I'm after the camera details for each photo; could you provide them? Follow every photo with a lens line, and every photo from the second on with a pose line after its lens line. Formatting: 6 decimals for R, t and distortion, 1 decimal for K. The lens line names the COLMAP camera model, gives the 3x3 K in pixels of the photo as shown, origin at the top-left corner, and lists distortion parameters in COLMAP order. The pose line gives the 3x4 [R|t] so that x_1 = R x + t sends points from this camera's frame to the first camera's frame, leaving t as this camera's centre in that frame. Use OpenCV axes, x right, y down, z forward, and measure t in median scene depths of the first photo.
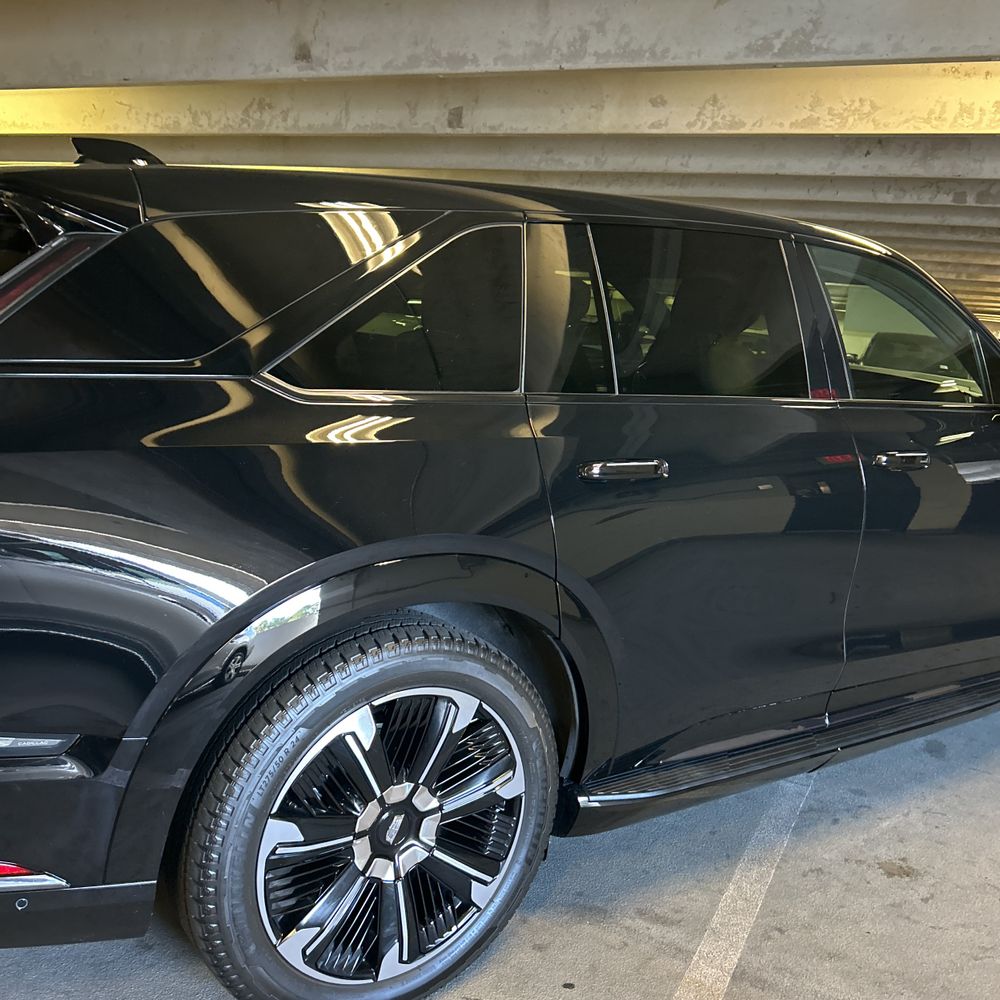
lens RADIAL K [[1017.6, 0, 498.7], [0, 1017.6, 485.6], [0, 0, 1]] dist [0.004829, 0.019258]
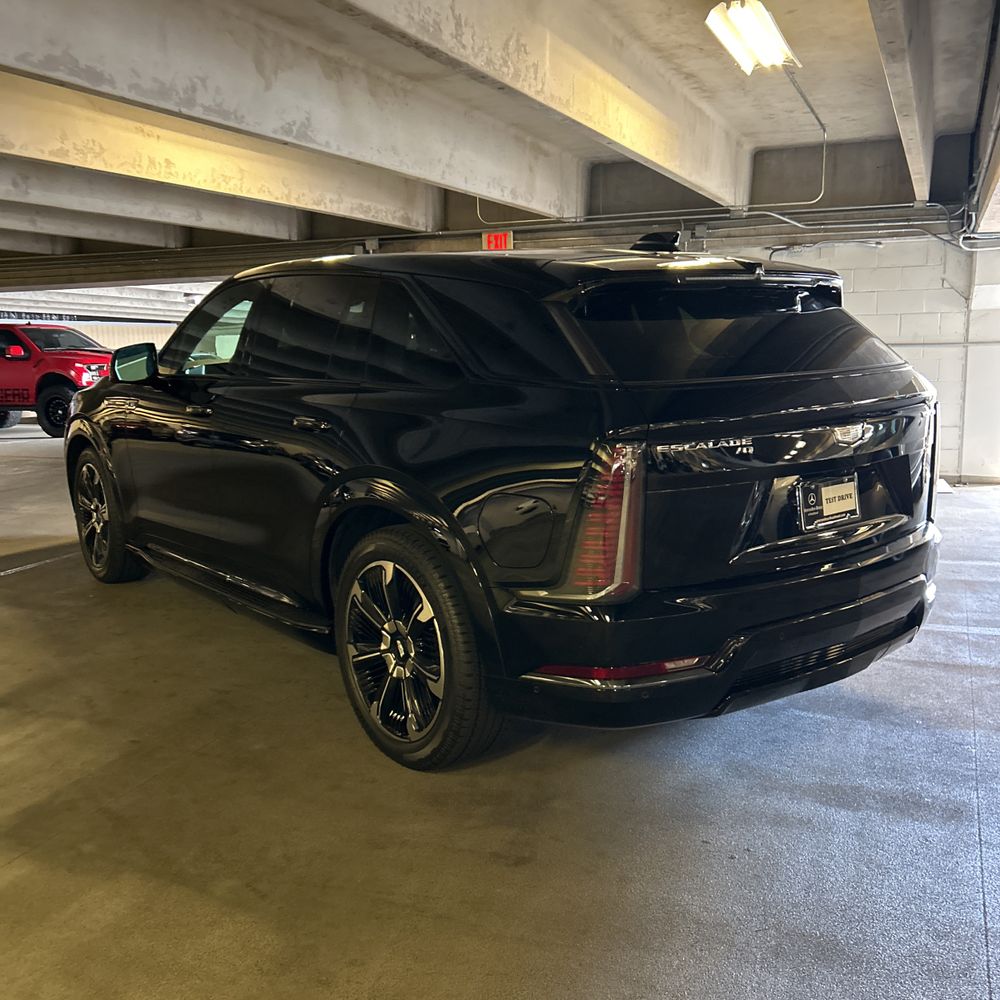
lens RADIAL K [[1016.1, 0, 500.0], [0, 1016.1, 500.0], [0, 0, 1]] dist [0.004144, 0.021498]
pose [[-0.054290, -0.240411, 0.969152, -0.909968], [0.196991, 0.948929, 0.246430, -0.181959], [-0.978901, 0.204293, -0.004159, 0.630371]]
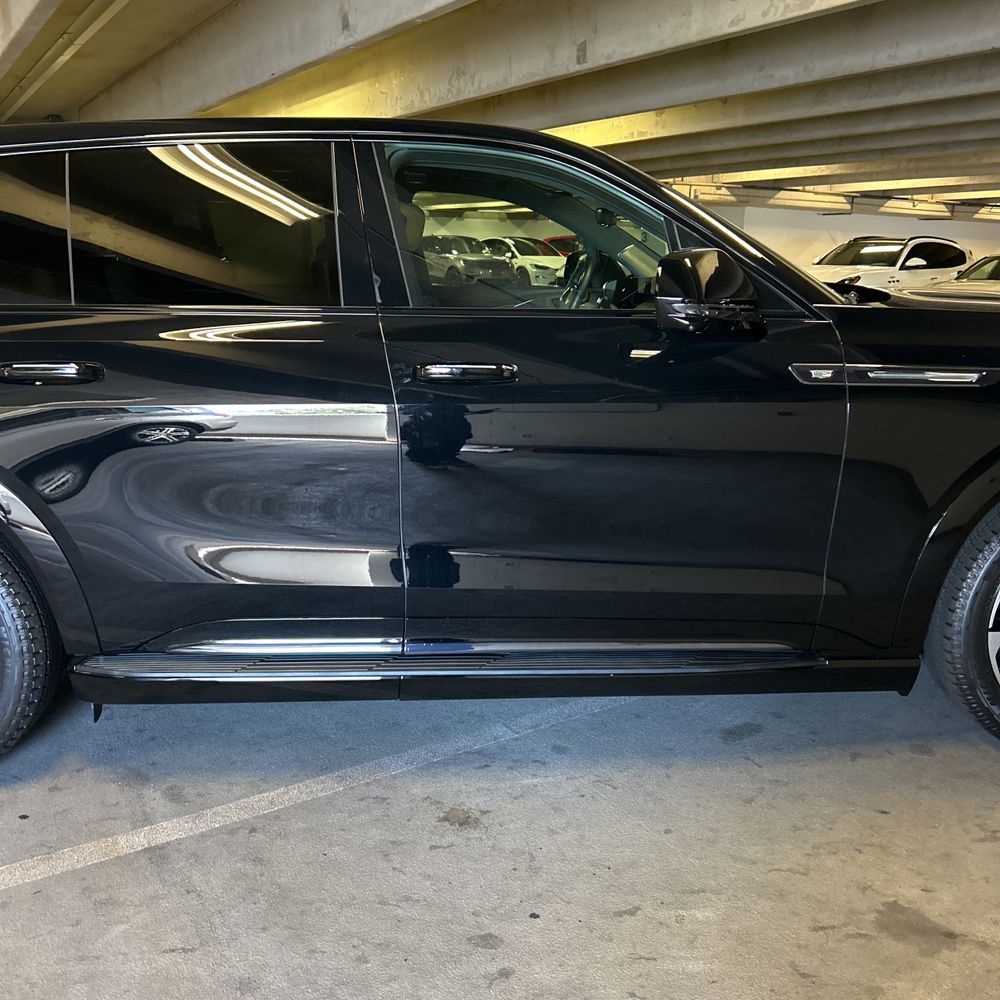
lens RADIAL K [[1016.1, 0, 500.0], [0, 1016.1, 500.0], [0, 0, 1]] dist [0.004144, 0.021498]
pose [[0.842905, 0.052097, -0.535534, 0.521552], [-0.029921, 0.998300, 0.050019, 0.024582], [0.537229, -0.026138, 0.843031, 0.146549]]
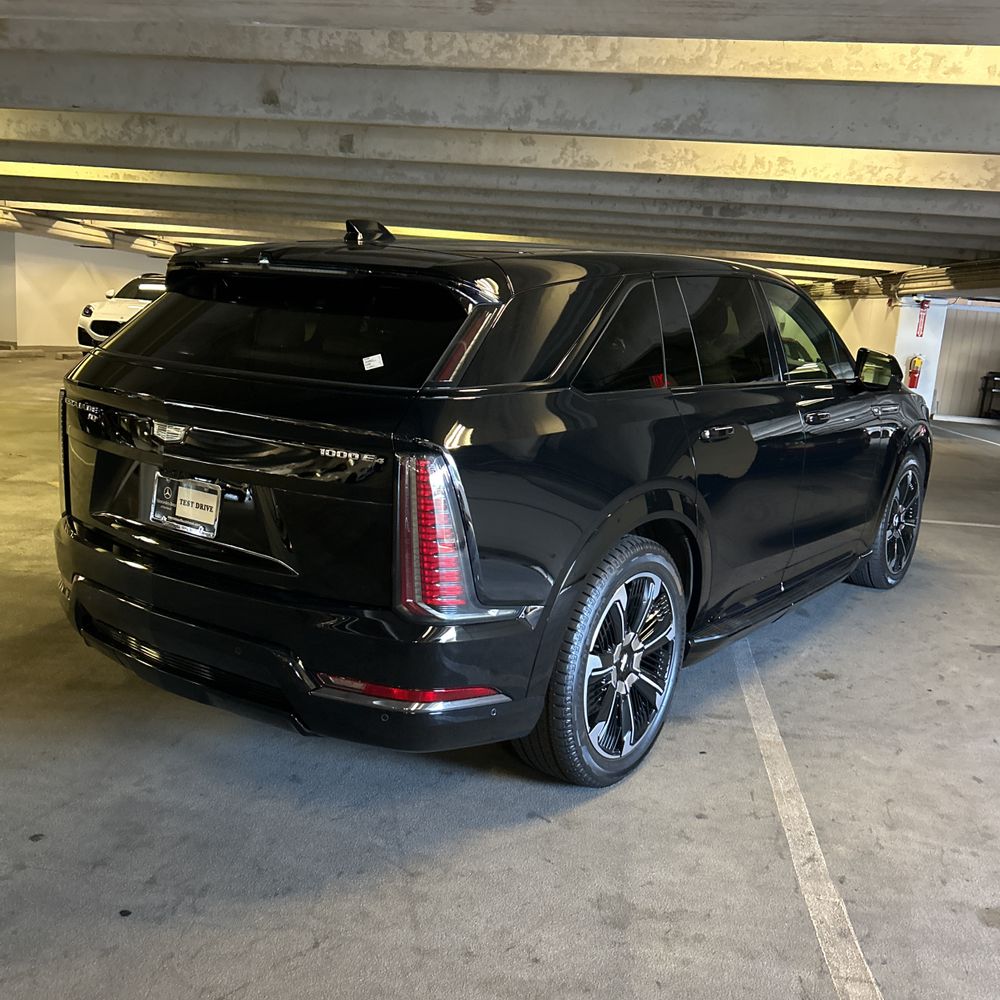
lens RADIAL K [[1020.4, 0, 515.6], [0, 1020.4, 502.3], [0, 0, 1]] dist [0.017458, 0.007363]
pose [[0.941671, -0.081781, 0.326446, -0.325948], [0.068778, 0.996317, 0.051199, -0.004306], [-0.329431, -0.025760, 0.943828, -0.195932]]
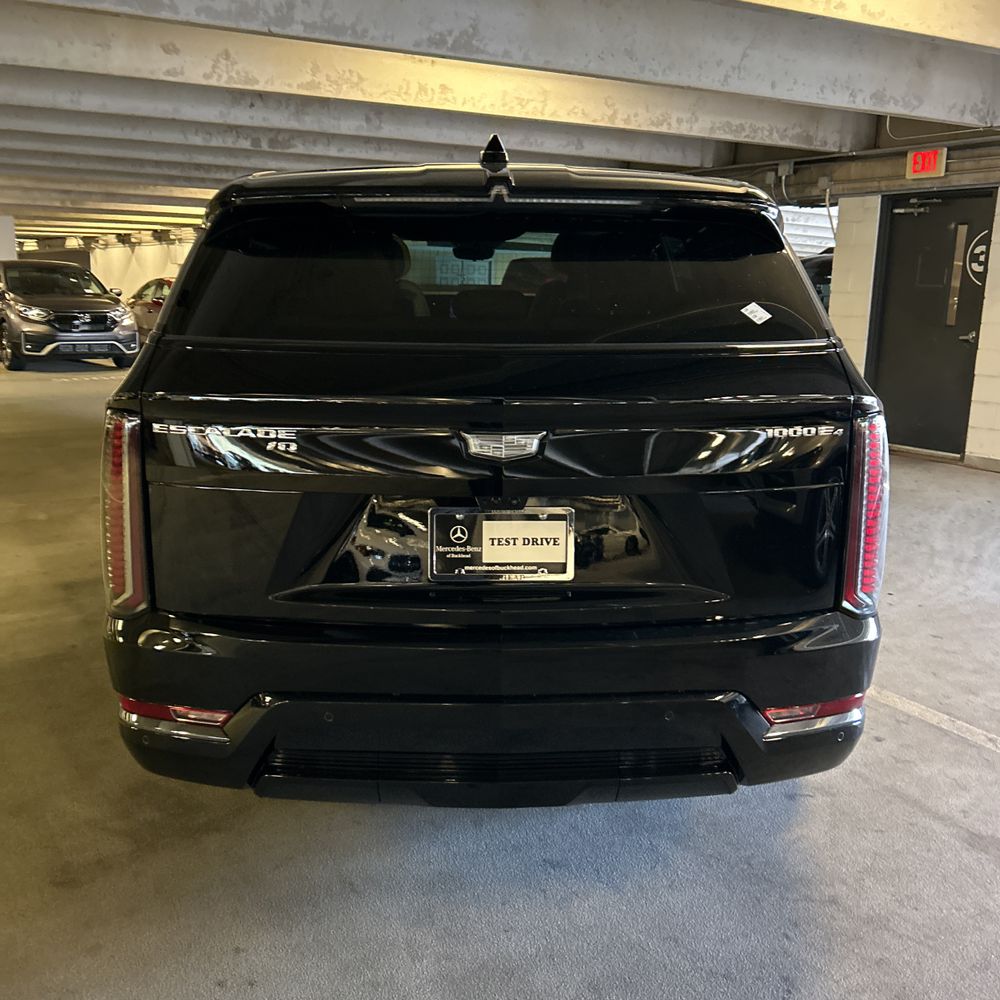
lens RADIAL K [[1016.1, 0, 500.0], [0, 1016.1, 500.0], [0, 0, 1]] dist [0.004144, 0.021498]
pose [[0.543055, -0.255222, 0.799970, -0.638553], [0.181358, 0.965853, 0.185032, -0.079555], [-0.819878, 0.044599, 0.570798, 0.192911]]
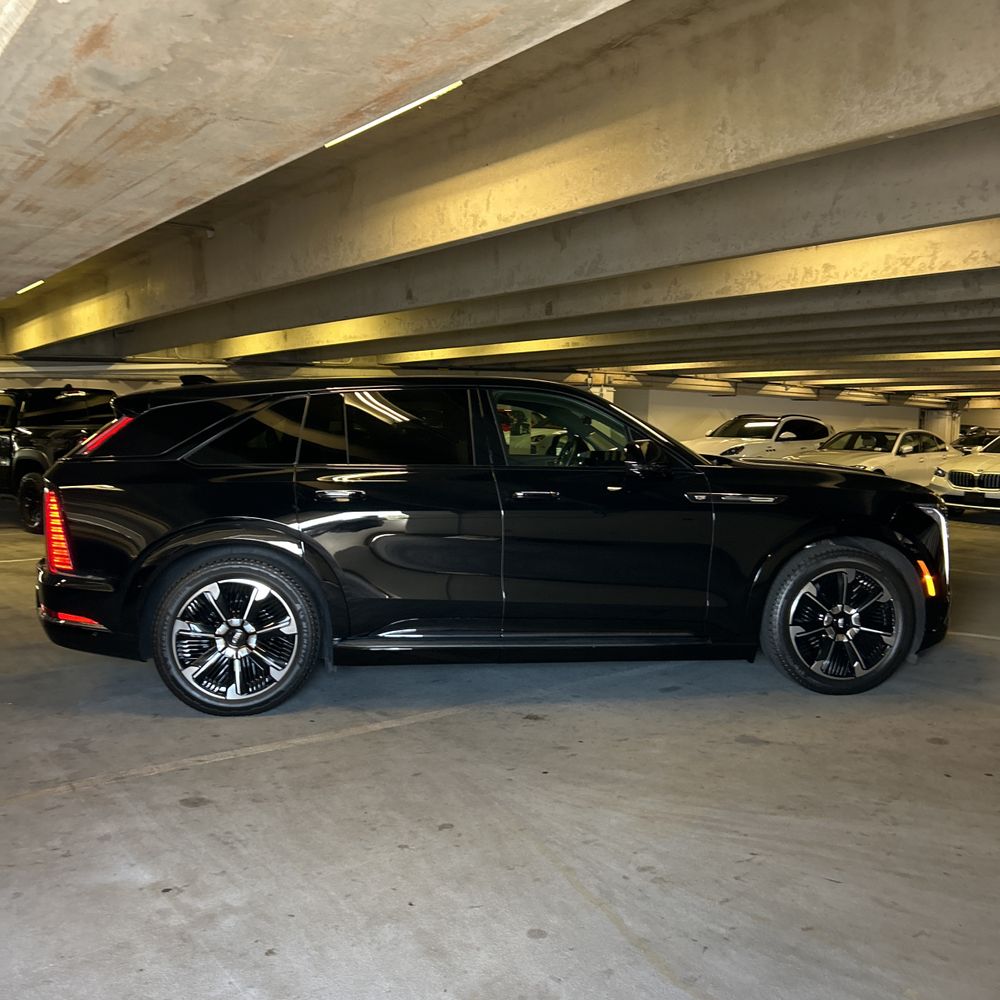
lens RADIAL K [[1004.9, 0, 494.7], [0, 1004.9, 482.4], [0, 0, 1]] dist [0.142615, -0.328663]
pose [[0.883717, -0.039872, -0.466319, 0.694693], [-0.022764, 0.991523, -0.127920, 0.111280], [0.467467, 0.123660, 0.875319, -0.397145]]
